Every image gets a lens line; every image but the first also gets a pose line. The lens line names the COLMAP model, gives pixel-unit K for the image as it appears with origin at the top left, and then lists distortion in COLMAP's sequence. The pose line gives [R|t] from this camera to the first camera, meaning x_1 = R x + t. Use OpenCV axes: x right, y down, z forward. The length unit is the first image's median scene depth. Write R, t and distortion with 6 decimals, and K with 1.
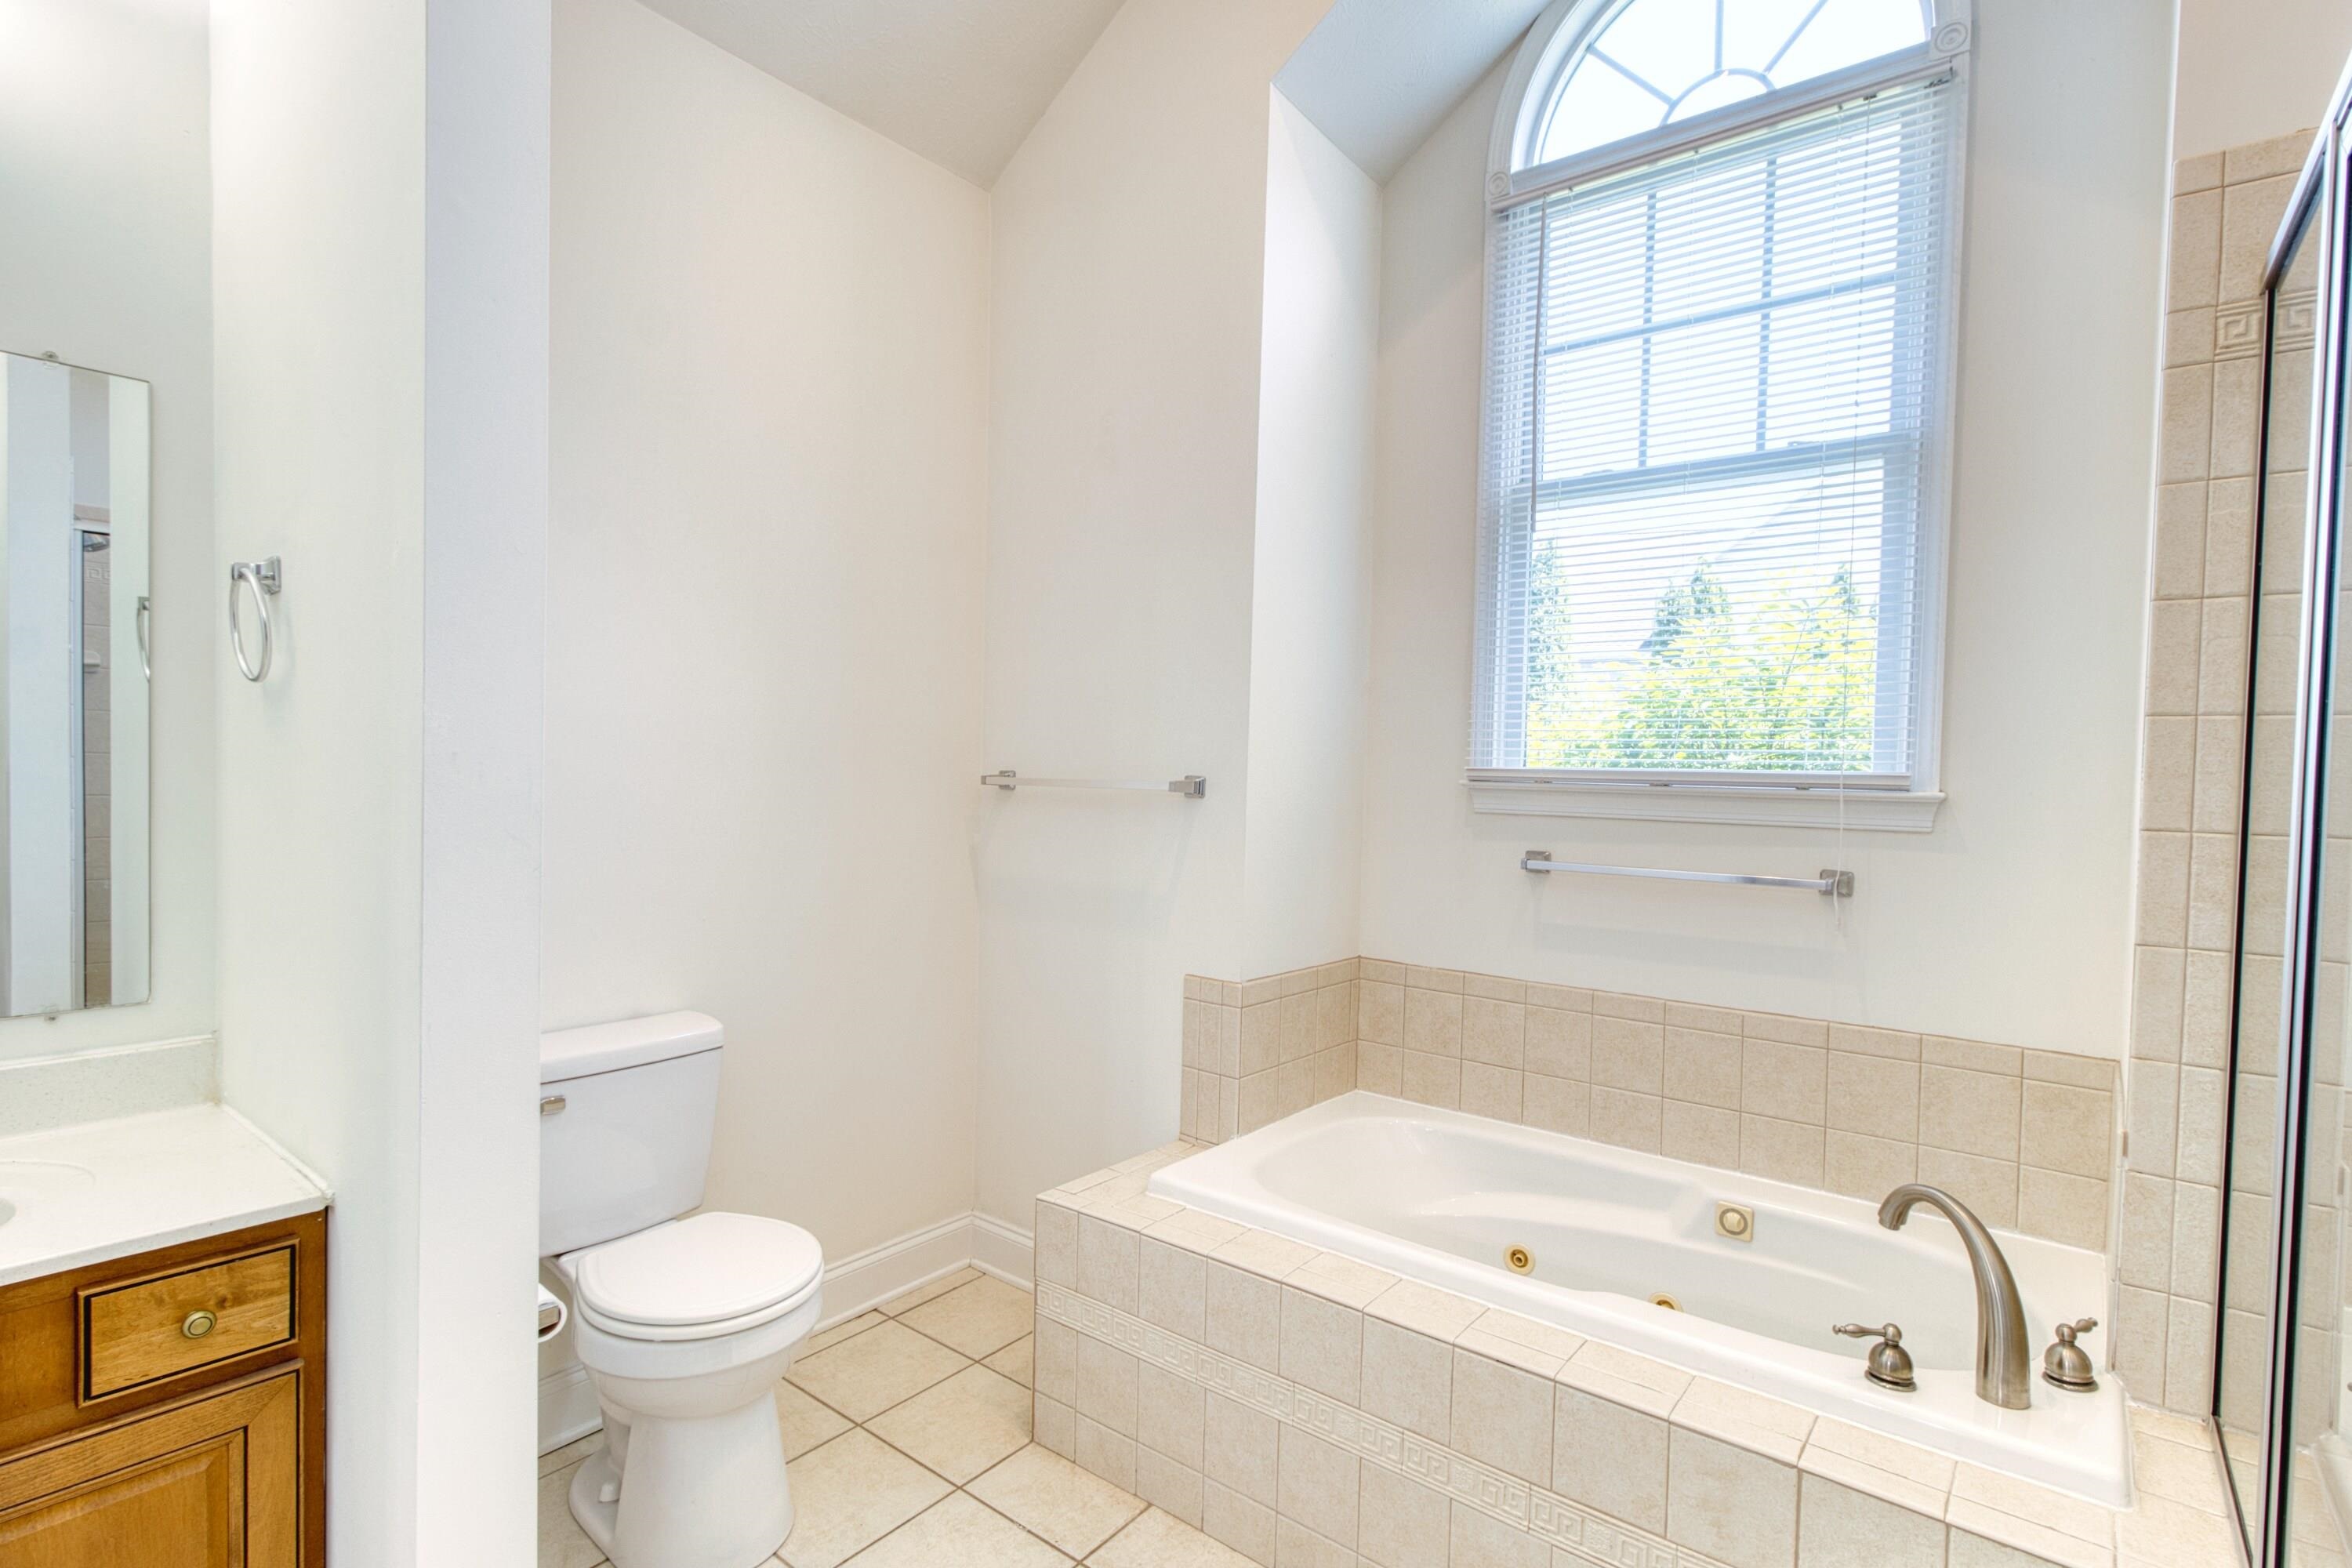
lens RADIAL K [[1111.4, 0, 1210.2], [0, 1111.4, 792.7], [0, 0, 1]] dist [0.000345, -0.000161]
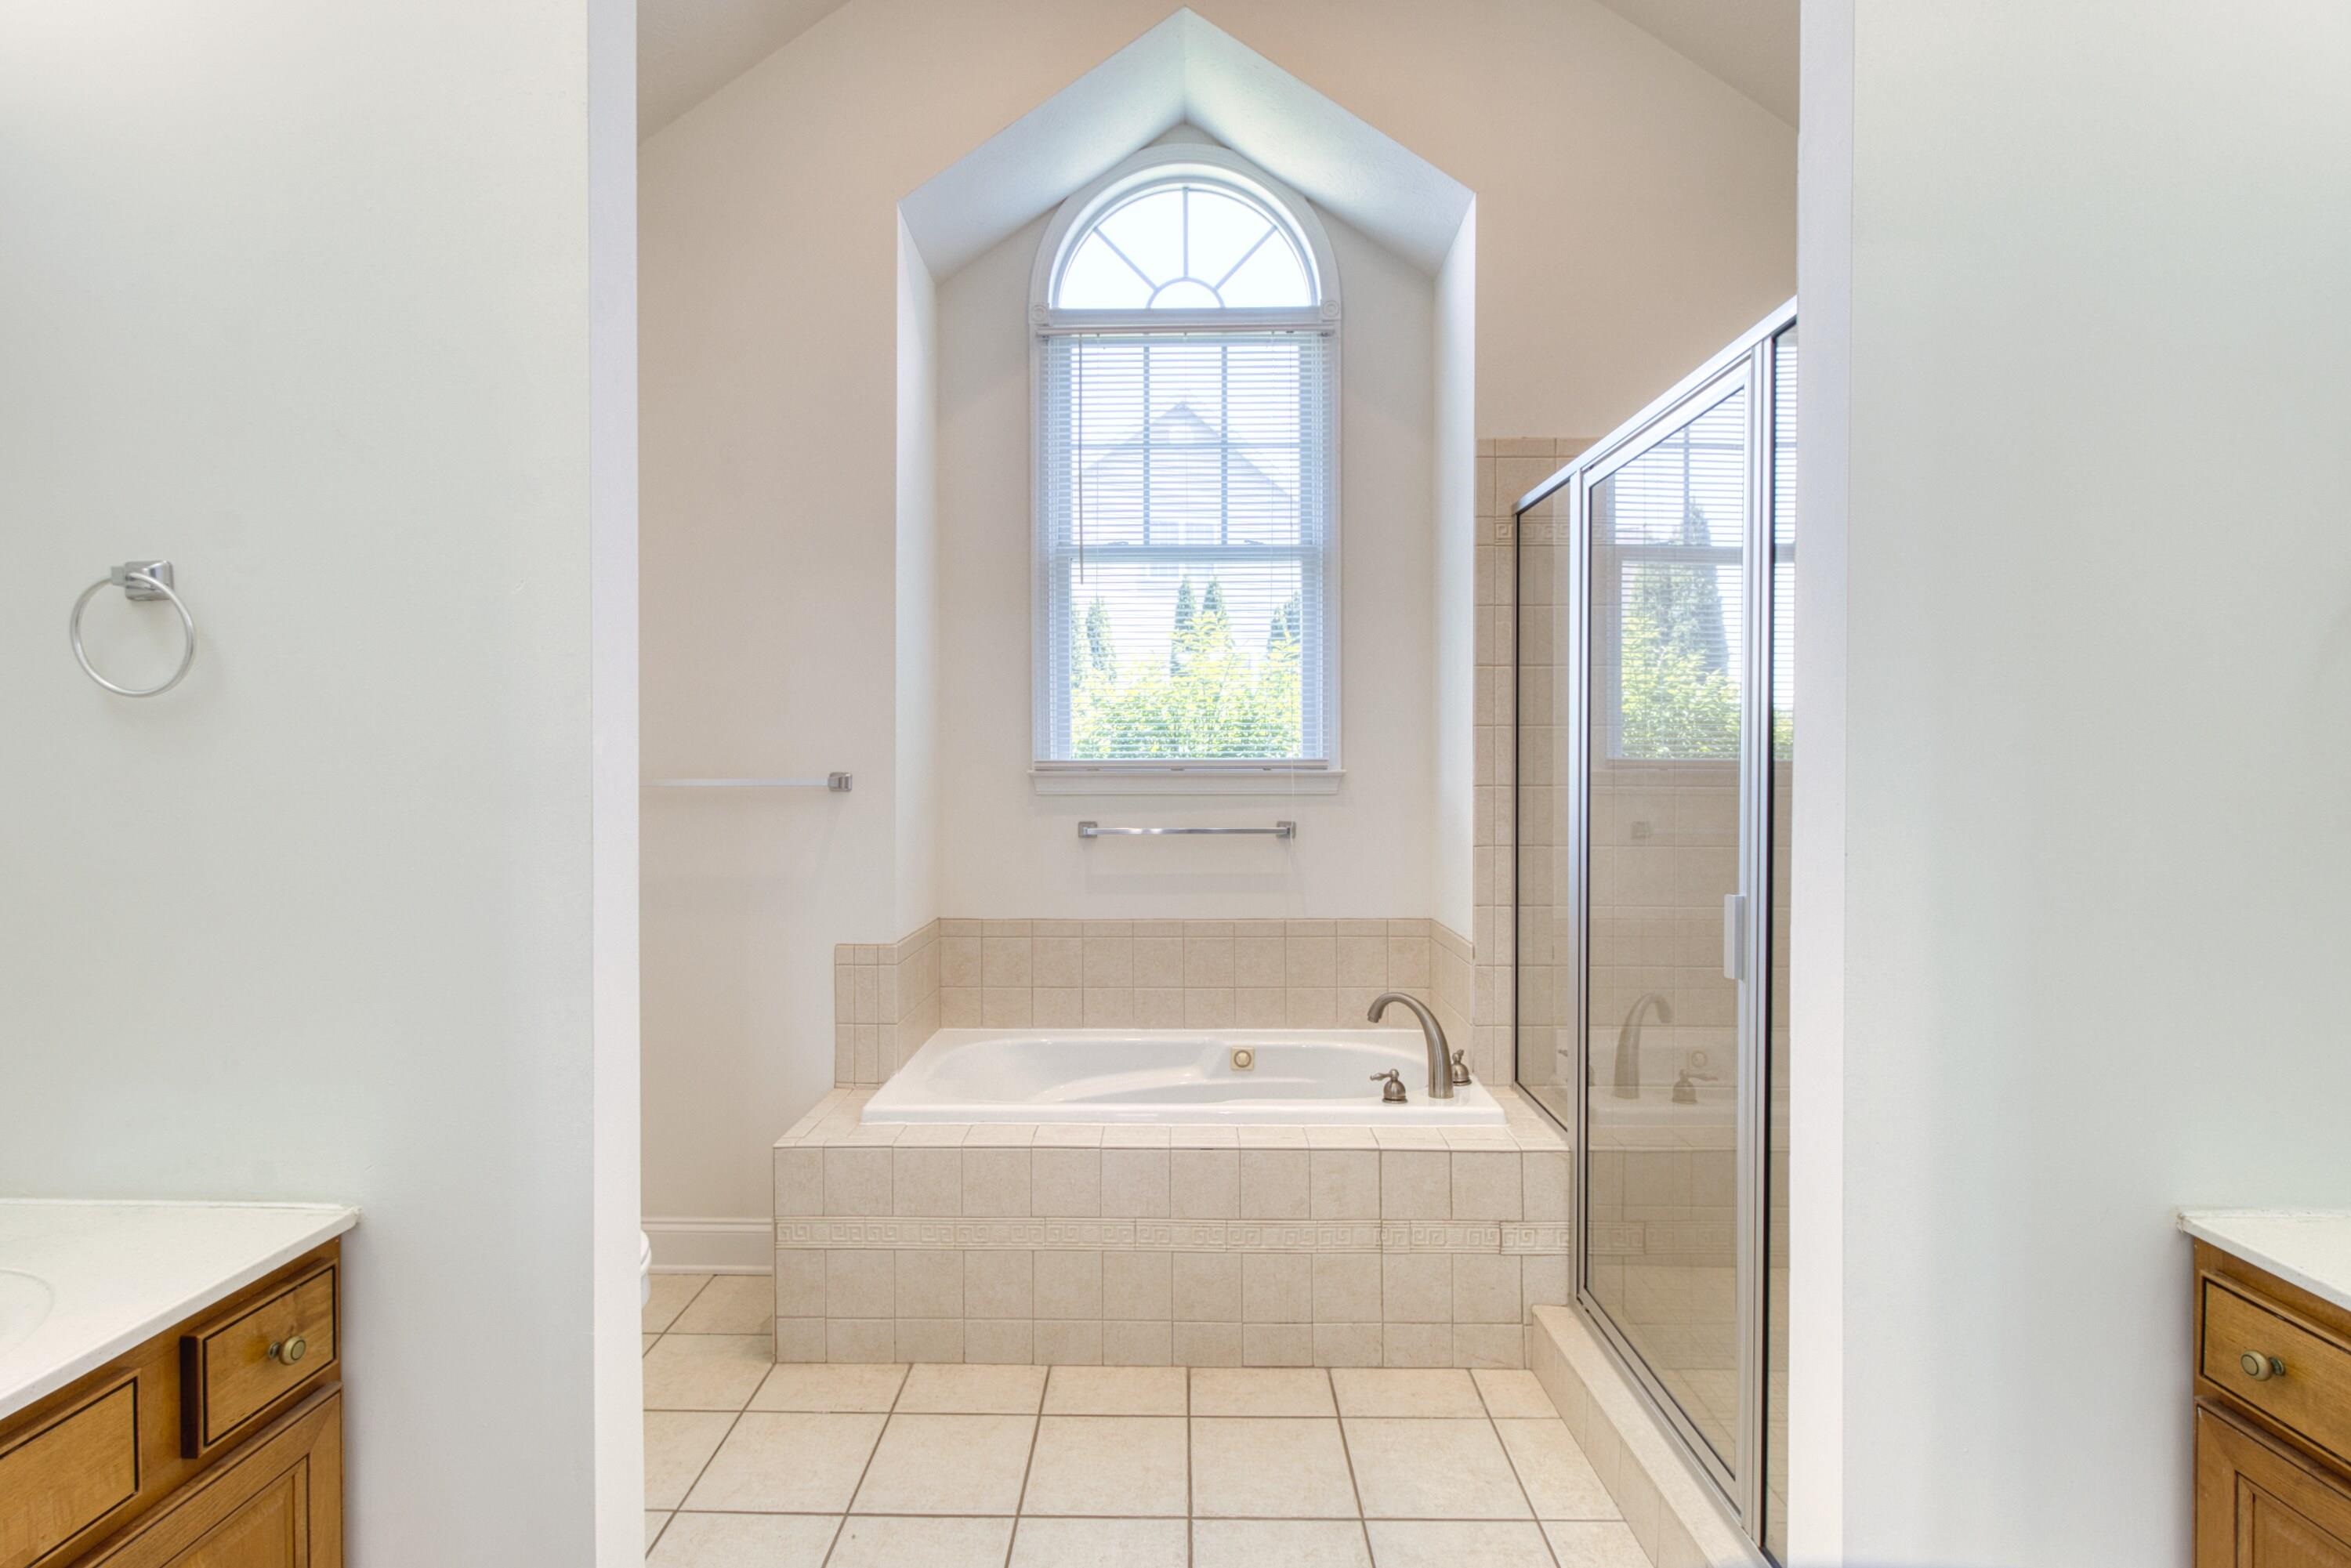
lens RADIAL K [[1112.3, 0, 1139.0], [0, 1112.3, 773.6], [0, 0, 1]] dist [-0.000307, 0.000331]
pose [[0.813971, -0.028348, 0.580214, -0.506666], [0.033281, 0.999444, 0.002141, -0.007404], [-0.579952, 0.017568, 0.814461, -0.150886]]
